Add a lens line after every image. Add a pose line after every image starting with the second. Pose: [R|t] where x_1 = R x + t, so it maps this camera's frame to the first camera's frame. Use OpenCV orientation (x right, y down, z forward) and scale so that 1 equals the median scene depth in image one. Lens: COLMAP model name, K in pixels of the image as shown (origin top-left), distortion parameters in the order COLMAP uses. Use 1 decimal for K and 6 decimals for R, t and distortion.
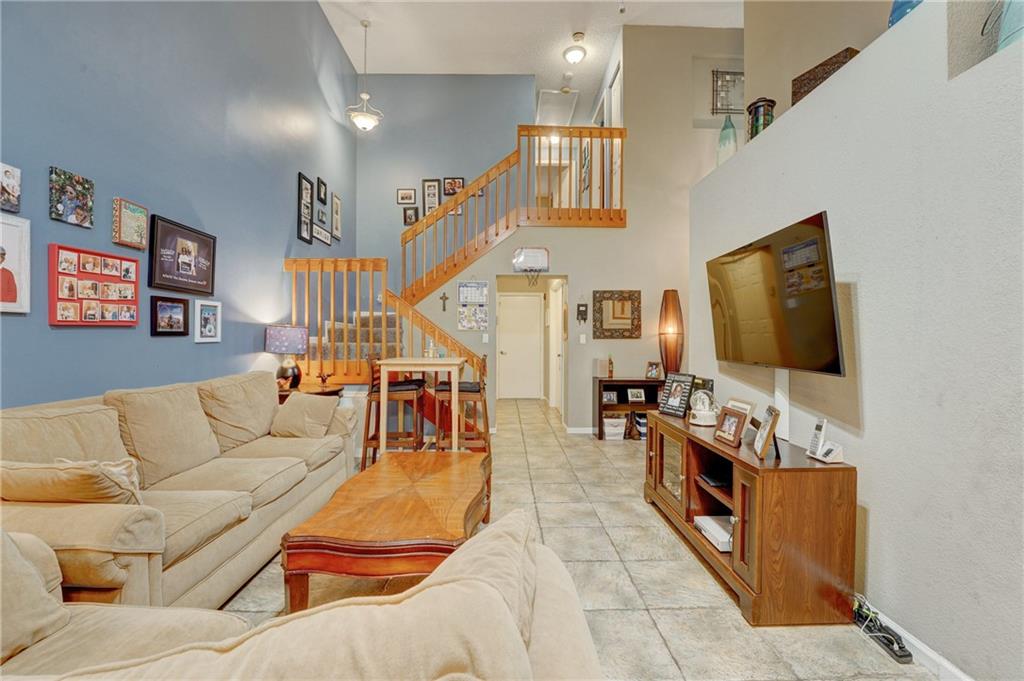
lens RADIAL K [[420.2, 0, 512.8], [0, 420.2, 338.4], [0, 0, 1]] dist [-0.027908, 0.002775]
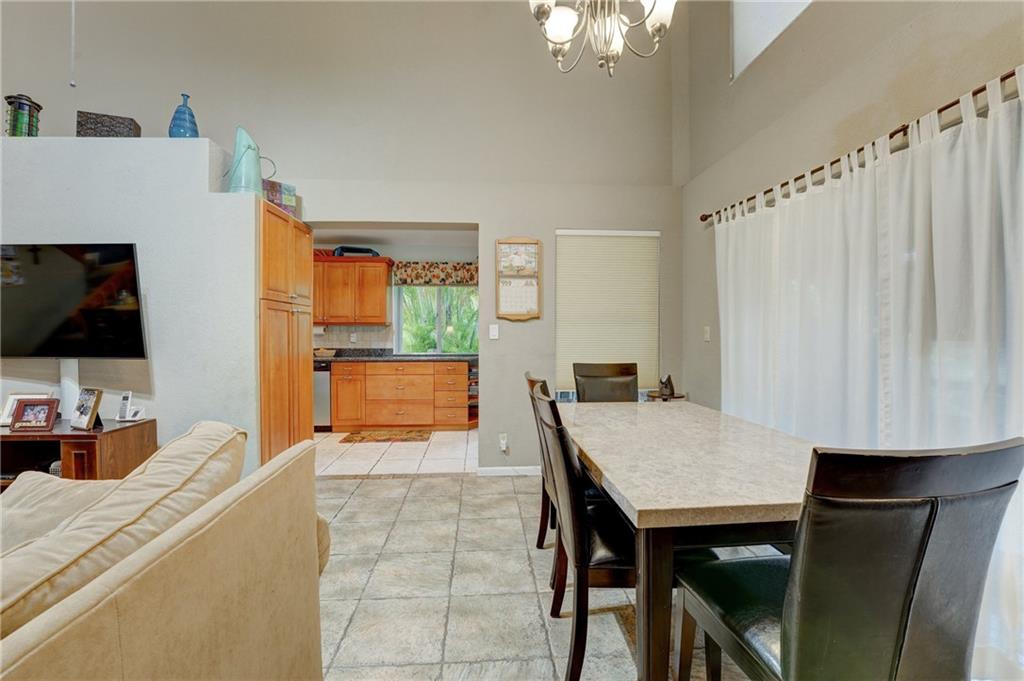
lens RADIAL K [[420.2, 0, 496.4], [0, 420.2, 337.7], [0, 0, 1]] dist [-0.027908, 0.002775]
pose [[-0.053462, -0.011952, 0.998498, -0.324655], [0.001459, 0.999926, 0.012047, 0.000563], [-0.998569, 0.002101, -0.053441, -0.072171]]
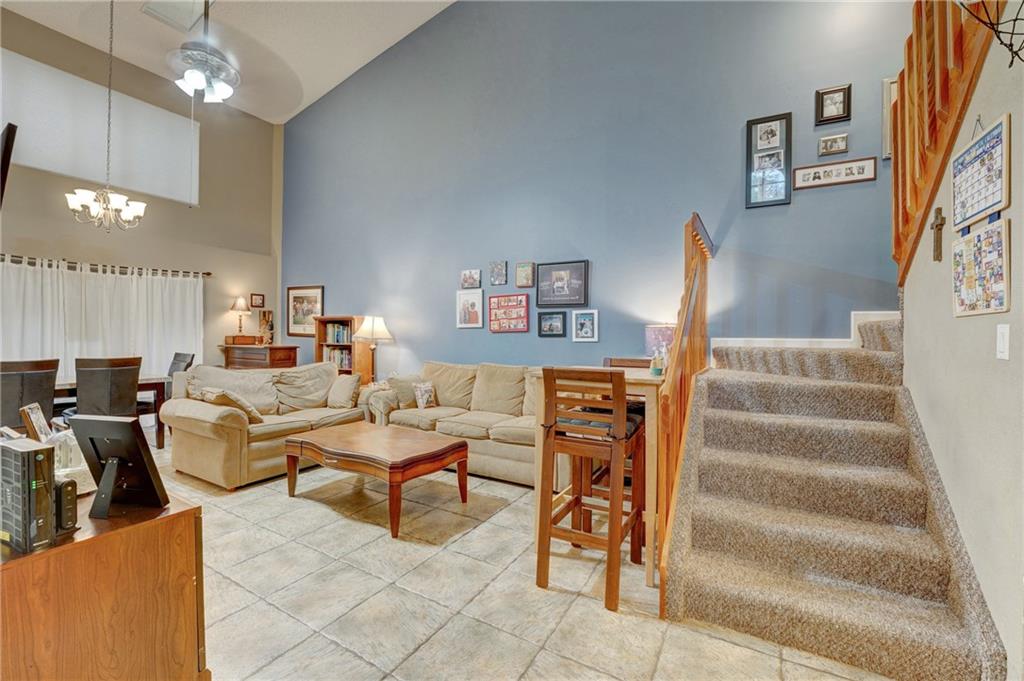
lens RADIAL K [[420.2, 0, 511.3], [0, 420.2, 340.1], [0, 0, 1]] dist [-0.027908, 0.002775]
pose [[-0.524655, -0.000048, -0.851315, 0.403506], [-0.008915, 0.999945, 0.005438, -0.000391], [0.851269, 0.010443, -0.524626, 1.171219]]
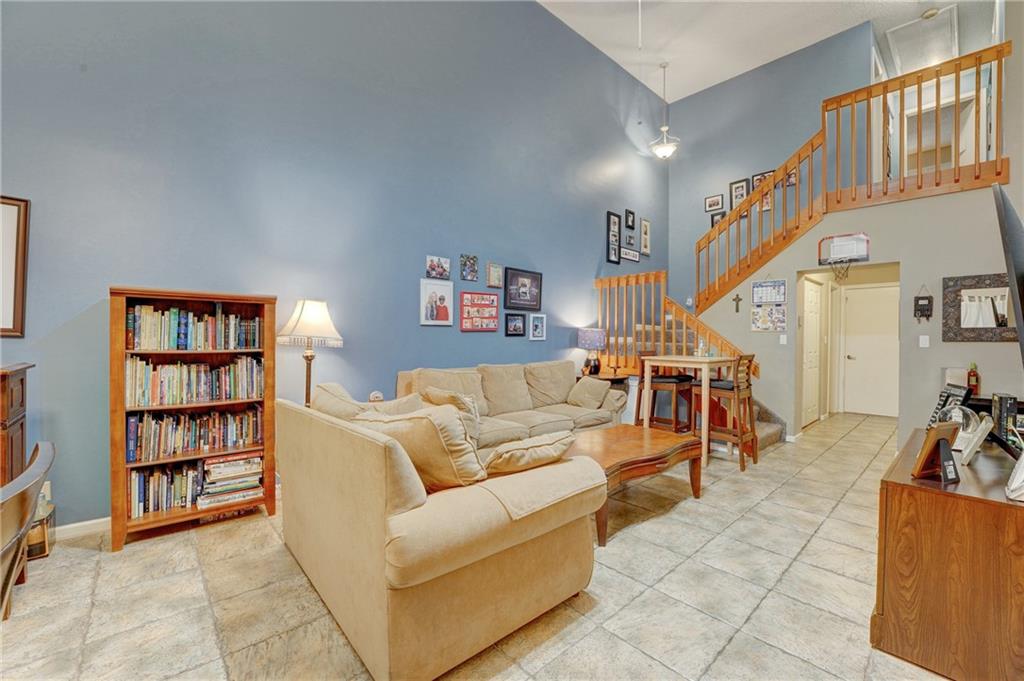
lens RADIAL K [[420.2, 0, 510.0], [0, 420.2, 340.3], [0, 0, 1]] dist [-0.027908, 0.002775]
pose [[0.653072, 0.009318, -0.757239, 0.322534], [-0.007309, 0.999955, 0.006002, 0.000561], [0.757261, 0.001615, 0.653111, -0.102057]]
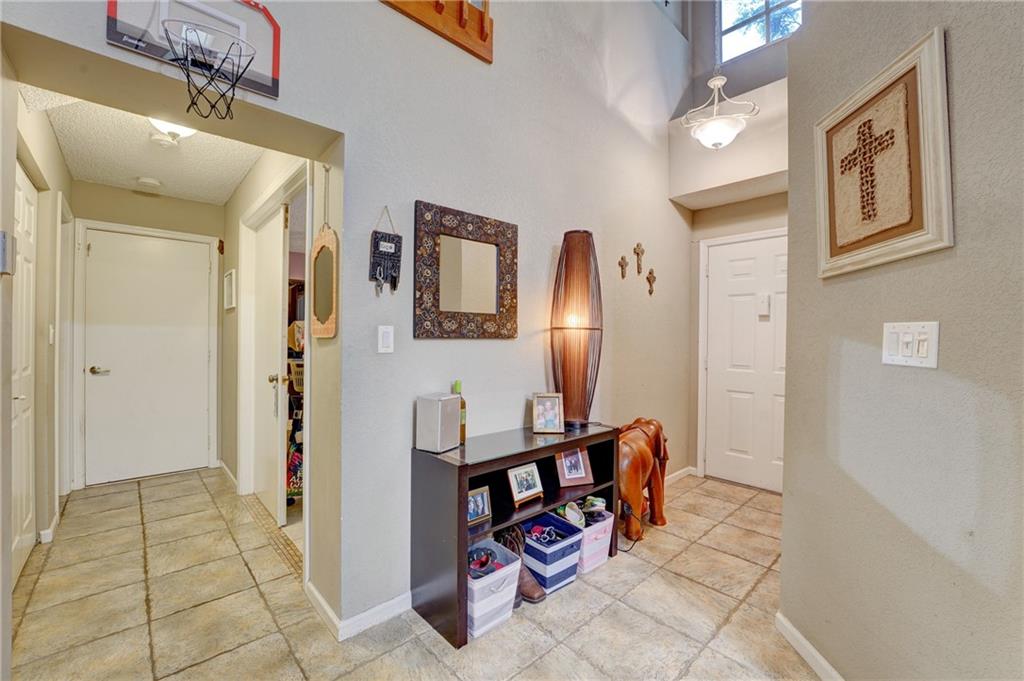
lens RADIAL K [[420.2, 0, 510.0], [0, 420.2, 337.9], [0, 0, 1]] dist [-0.027908, 0.002775]
pose [[0.749754, 0.007554, 0.661673, 0.027543], [-0.008490, 0.999962, -0.001796, 0.000329], [-0.661662, -0.004271, 0.749790, 0.921955]]
